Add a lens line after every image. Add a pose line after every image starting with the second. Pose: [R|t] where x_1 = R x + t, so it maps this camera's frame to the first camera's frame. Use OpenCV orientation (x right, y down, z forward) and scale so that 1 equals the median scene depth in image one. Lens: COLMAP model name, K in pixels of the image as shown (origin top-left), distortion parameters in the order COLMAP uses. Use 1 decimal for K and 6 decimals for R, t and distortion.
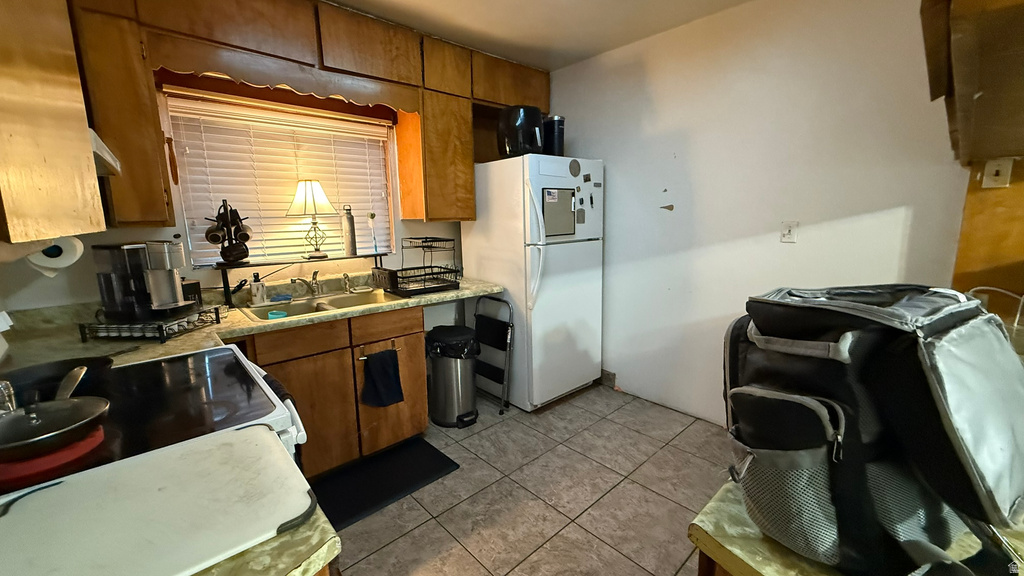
lens RADIAL K [[406.9, 0, 511.4], [0, 406.9, 286.2], [0, 0, 1]] dist [0.003474, 0.000222]
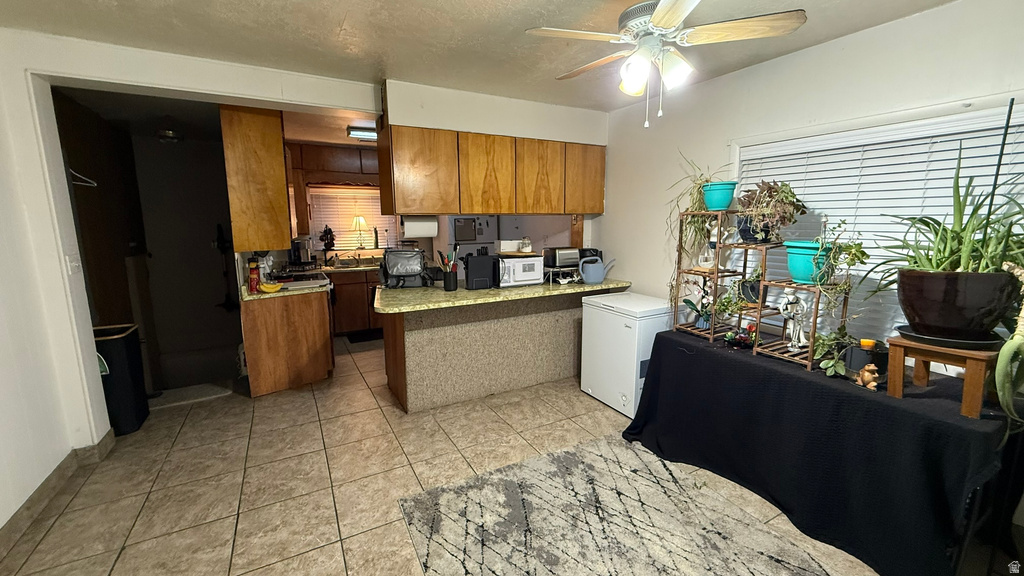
lens RADIAL K [[406.9, 0, 512.9], [0, 406.9, 288.0], [0, 0, 1]] dist [0.003474, 0.000222]
pose [[0.972952, 0.040310, -0.227465, 1.030346], [-0.043629, 0.999002, -0.009584, 0.159199], [0.226852, 0.019249, 0.973739, -1.216997]]
